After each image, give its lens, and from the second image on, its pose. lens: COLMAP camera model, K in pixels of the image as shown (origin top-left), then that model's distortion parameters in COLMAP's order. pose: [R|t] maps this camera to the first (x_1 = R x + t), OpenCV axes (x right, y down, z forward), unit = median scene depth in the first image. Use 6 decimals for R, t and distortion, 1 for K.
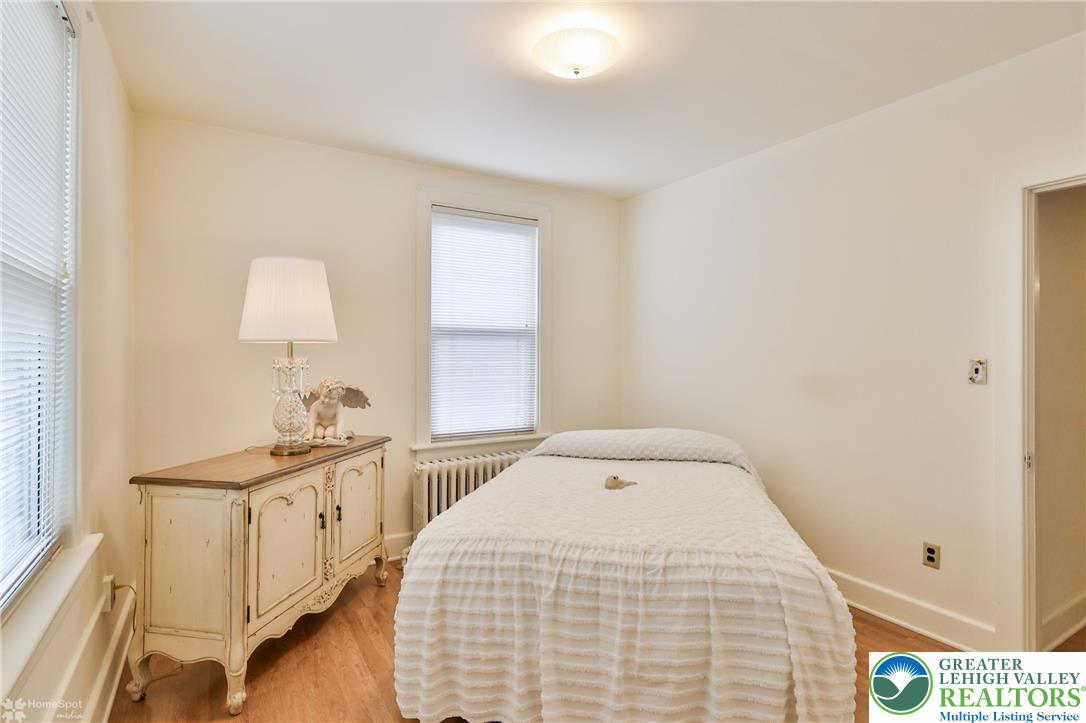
lens RADIAL K [[538.3, 0, 536.3], [0, 538.3, 359.1], [0, 0, 1]] dist [0.000473, 0.000583]
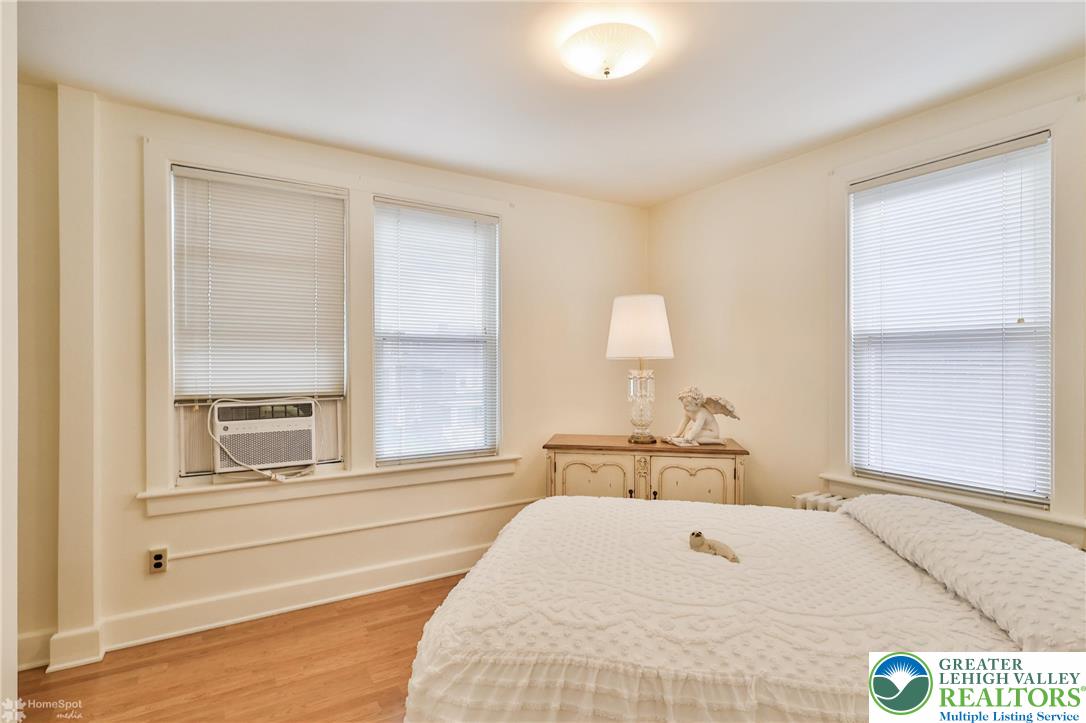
lens RADIAL K [[538.3, 0, 536.3], [0, 538.3, 359.1], [0, 0, 1]] dist [0.000473, 0.000583]
pose [[0.015845, -0.001312, -0.999874, 0.814759], [-0.003257, 0.999994, -0.001364, -0.025814], [0.999869, 0.003278, 0.015840, 0.676646]]
